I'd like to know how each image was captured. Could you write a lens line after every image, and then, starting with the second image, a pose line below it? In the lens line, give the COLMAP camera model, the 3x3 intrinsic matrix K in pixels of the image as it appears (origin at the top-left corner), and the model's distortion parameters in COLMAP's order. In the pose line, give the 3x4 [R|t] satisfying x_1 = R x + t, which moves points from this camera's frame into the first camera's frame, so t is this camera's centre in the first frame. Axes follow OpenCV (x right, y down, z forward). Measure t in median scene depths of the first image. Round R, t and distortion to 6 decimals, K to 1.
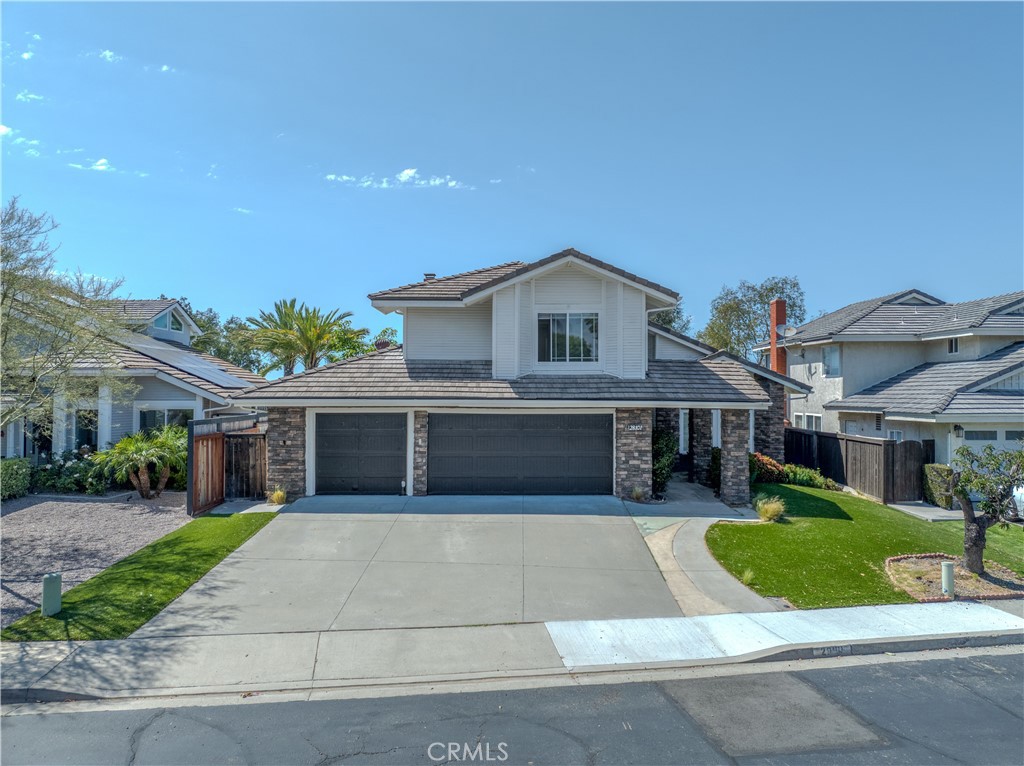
lens RADIAL K [[721.8, 0, 514.7], [0, 721.8, 377.7], [0, 0, 1]] dist [-0.050068, 0.023740]
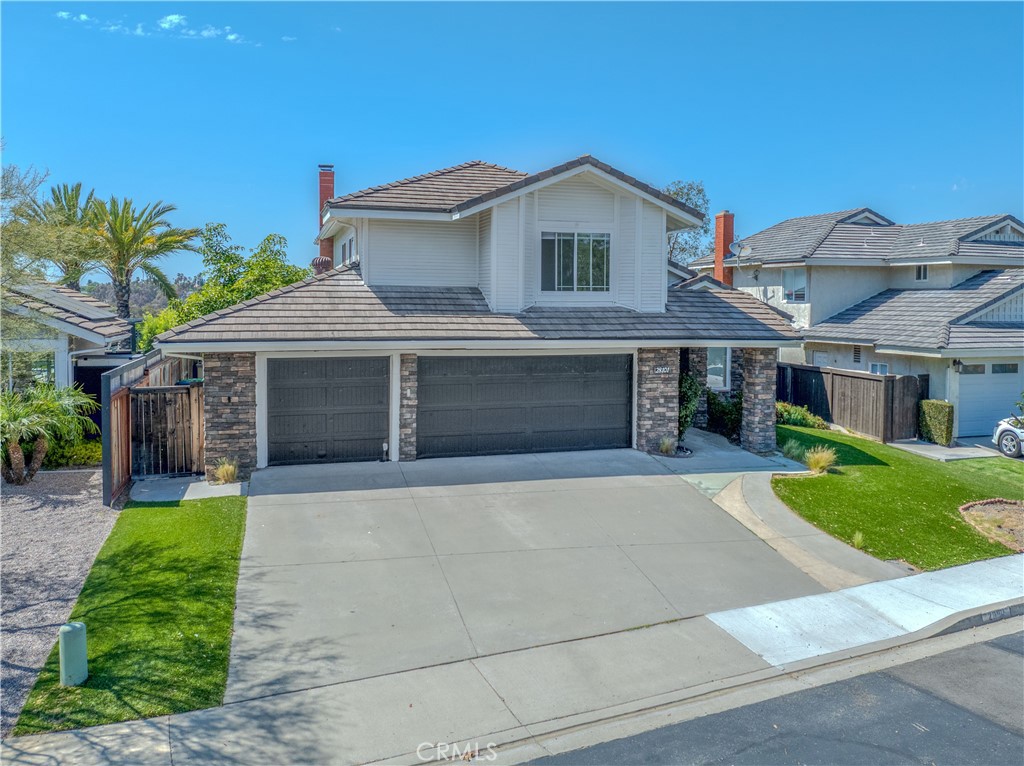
lens RADIAL K [[873.2, 0, 510.5], [0, 873.2, 326.6], [0, 0, 1]] dist [-0.030359, -0.008425]
pose [[0.954648, -0.006710, 0.297661, -0.309850], [-0.010598, 0.998347, 0.056496, -0.038866], [-0.297548, -0.057088, 0.952998, 0.060094]]
